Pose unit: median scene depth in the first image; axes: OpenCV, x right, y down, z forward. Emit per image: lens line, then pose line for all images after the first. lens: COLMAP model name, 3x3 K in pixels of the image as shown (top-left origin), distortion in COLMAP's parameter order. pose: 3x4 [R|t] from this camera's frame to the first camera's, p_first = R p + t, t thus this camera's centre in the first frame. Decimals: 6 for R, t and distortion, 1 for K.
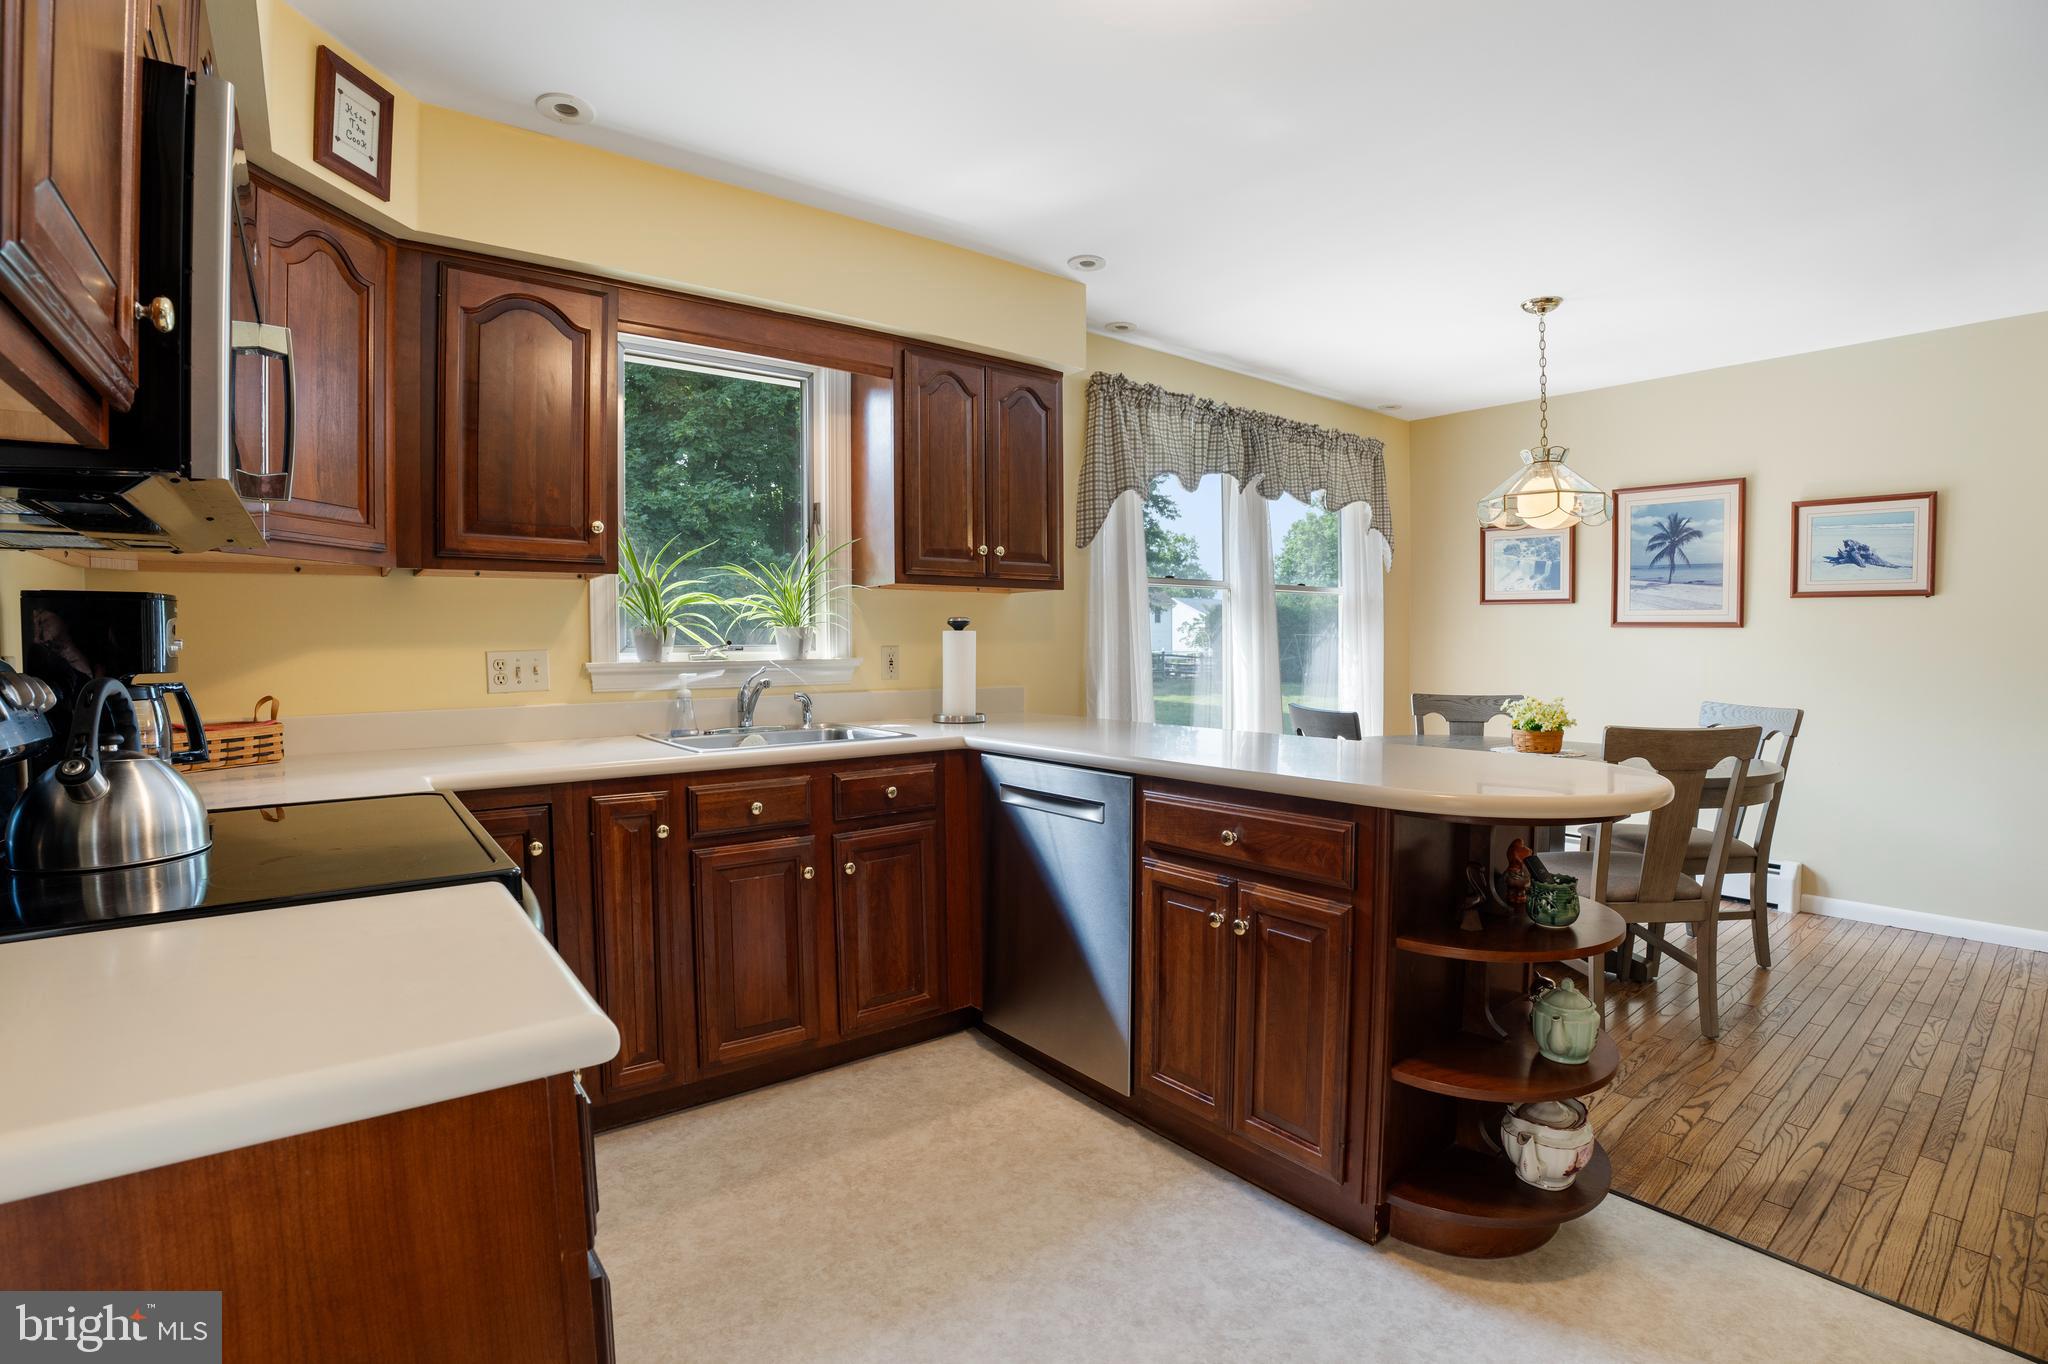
lens RADIAL K [[941.4, 0, 1023.6], [0, 941.4, 679.3], [0, 0, 1]] dist [-0.094745, 0.017925]
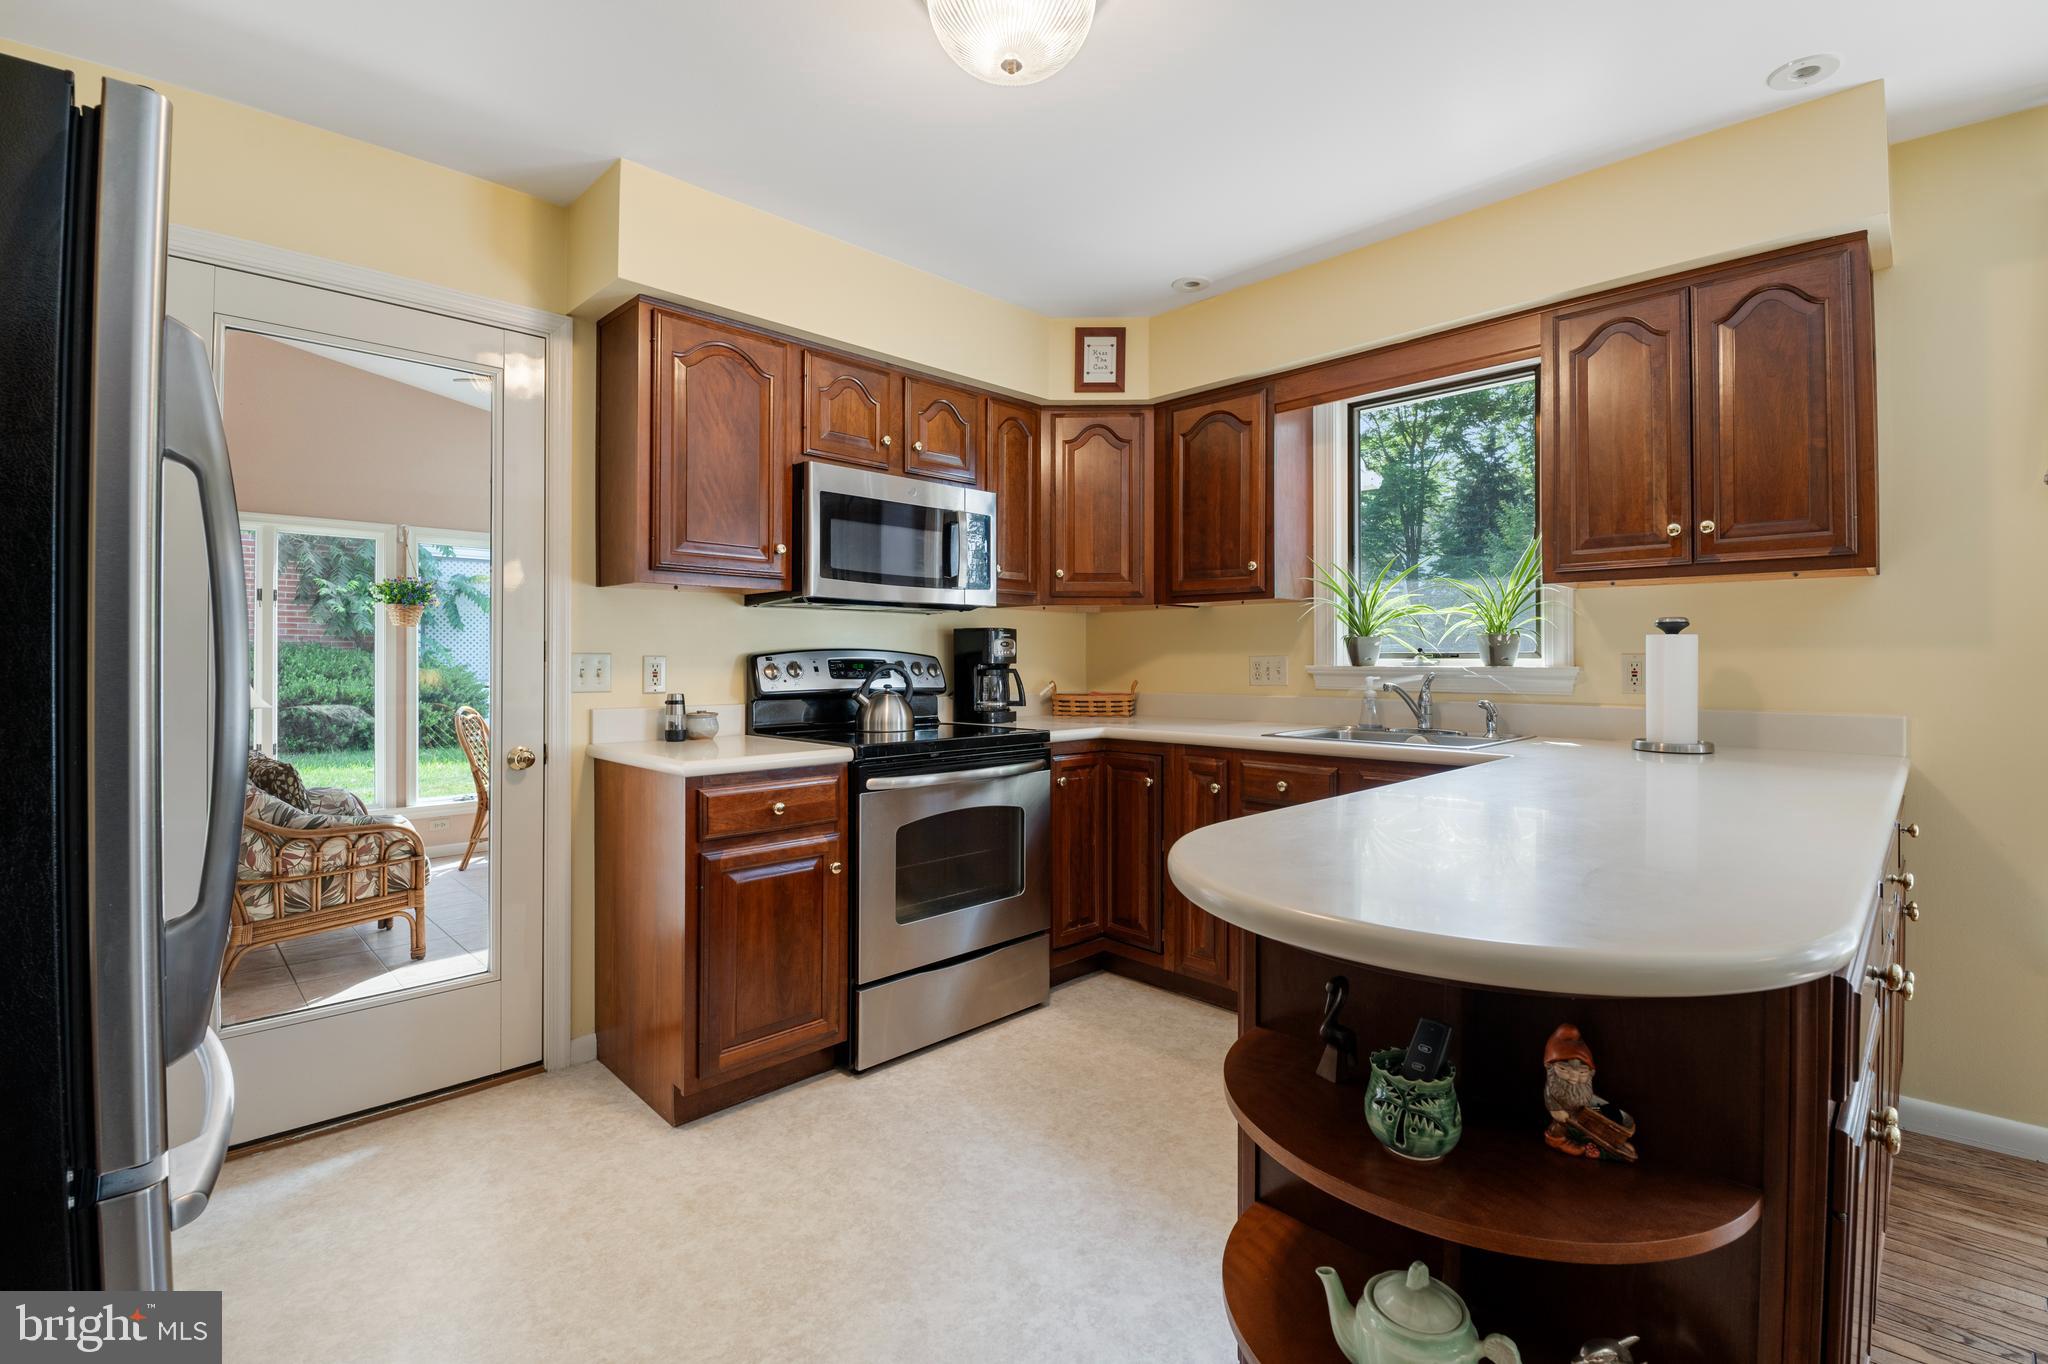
lens RADIAL K [[909.0, 0, 1027.6], [0, 909.0, 655.5], [0, 0, 1]] dist [0.014833, -0.018824]
pose [[0.119366, 0.003475, -0.992844, 0.650100], [-0.036261, 0.999342, -0.000862, -0.014815], [0.992188, 0.036105, 0.119414, 0.398337]]
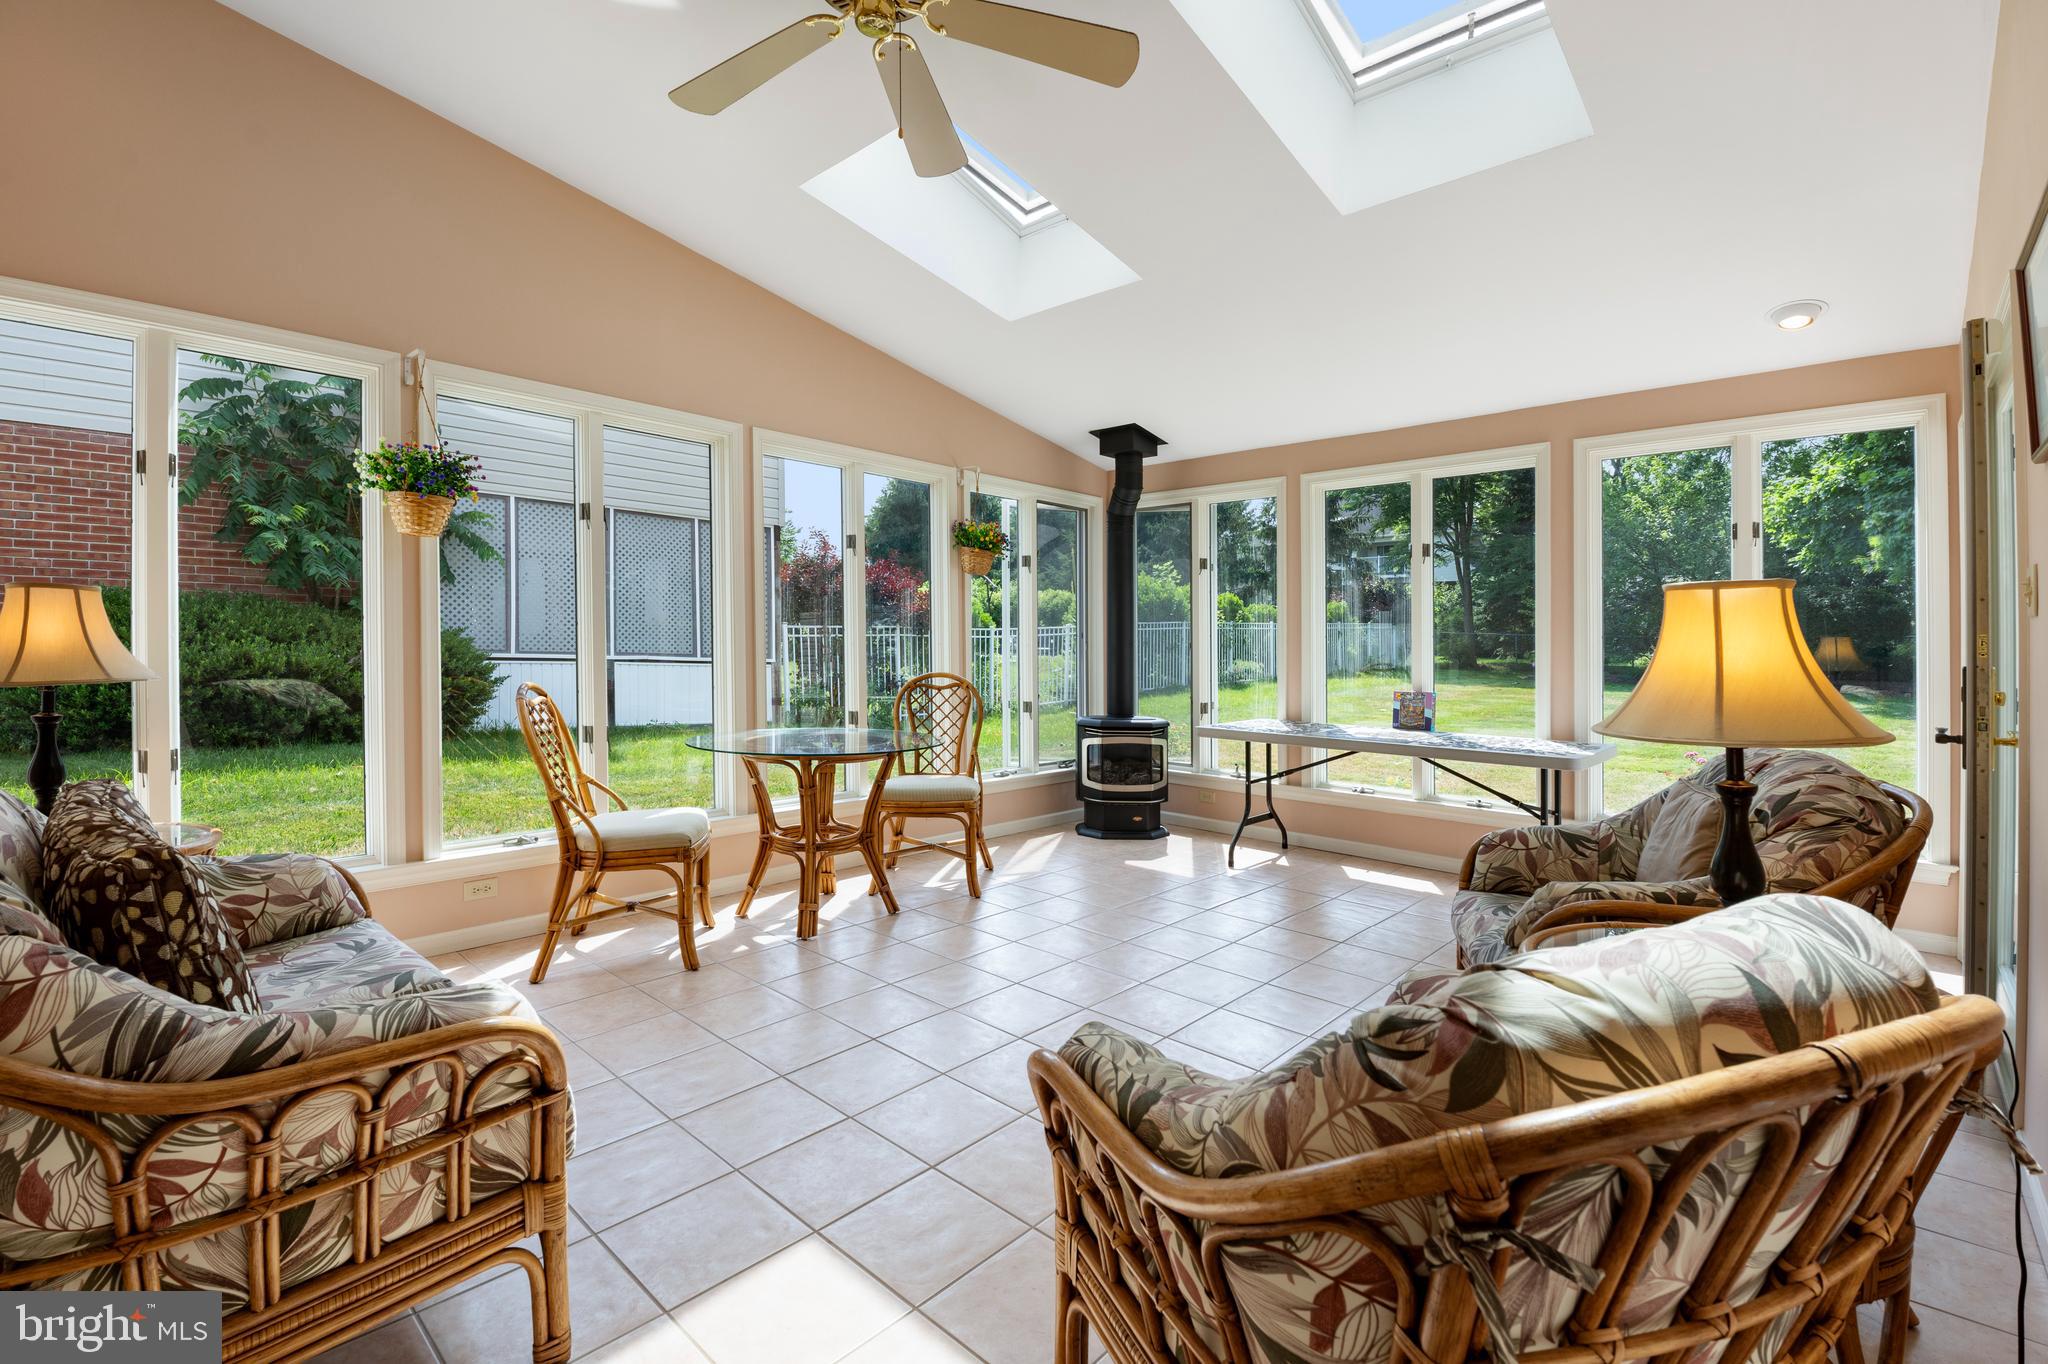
lens RADIAL K [[904.6, 0, 1026.8], [0, 904.6, 665.3], [0, 0, 1]] dist [0.025480, -0.026425]
pose [[0.158706, 0.034058, -0.986738, -0.267067], [-0.046352, 0.998560, 0.027011, 0.060092], [0.986237, 0.041450, 0.160056, -0.150614]]
